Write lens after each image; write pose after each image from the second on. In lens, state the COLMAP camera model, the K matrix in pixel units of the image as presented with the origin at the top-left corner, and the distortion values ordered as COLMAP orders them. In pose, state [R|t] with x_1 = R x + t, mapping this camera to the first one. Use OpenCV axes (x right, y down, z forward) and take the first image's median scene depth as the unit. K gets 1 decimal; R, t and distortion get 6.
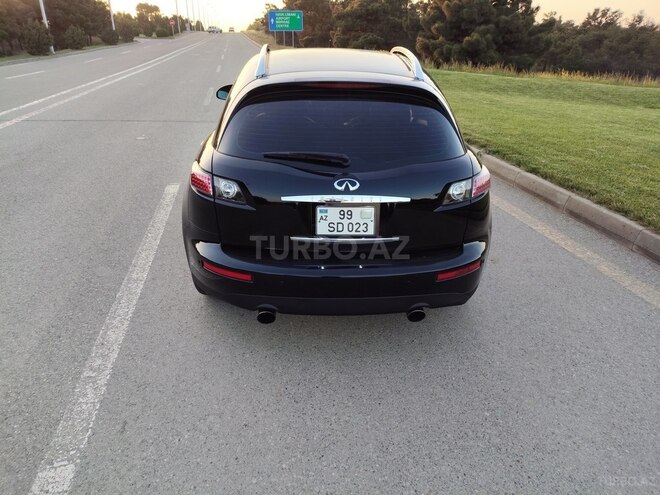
lens RADIAL K [[492.1, 0, 332.5], [0, 492.1, 247.6], [0, 0, 1]] dist [0.010572, -0.013175]
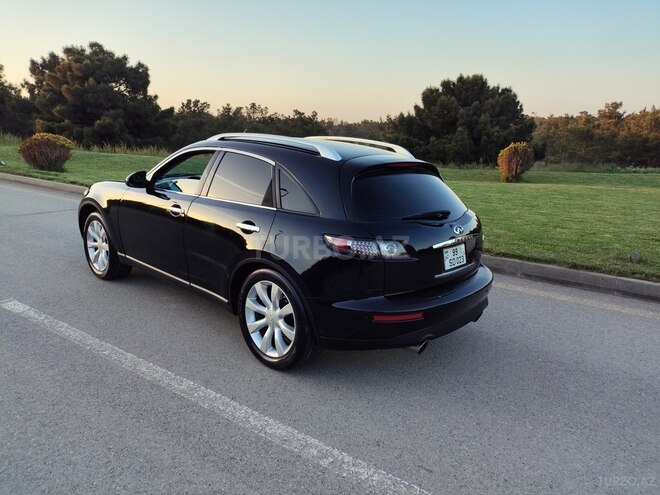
lens RADIAL K [[492.1, 0, 329.3], [0, 492.1, 246.4], [0, 0, 1]] dist [0.010572, -0.013175]
pose [[0.700819, -0.154302, 0.696450, -0.134447], [0.259205, 0.964673, -0.047103, -0.012354], [-0.664579, 0.213534, 0.716057, 0.027152]]
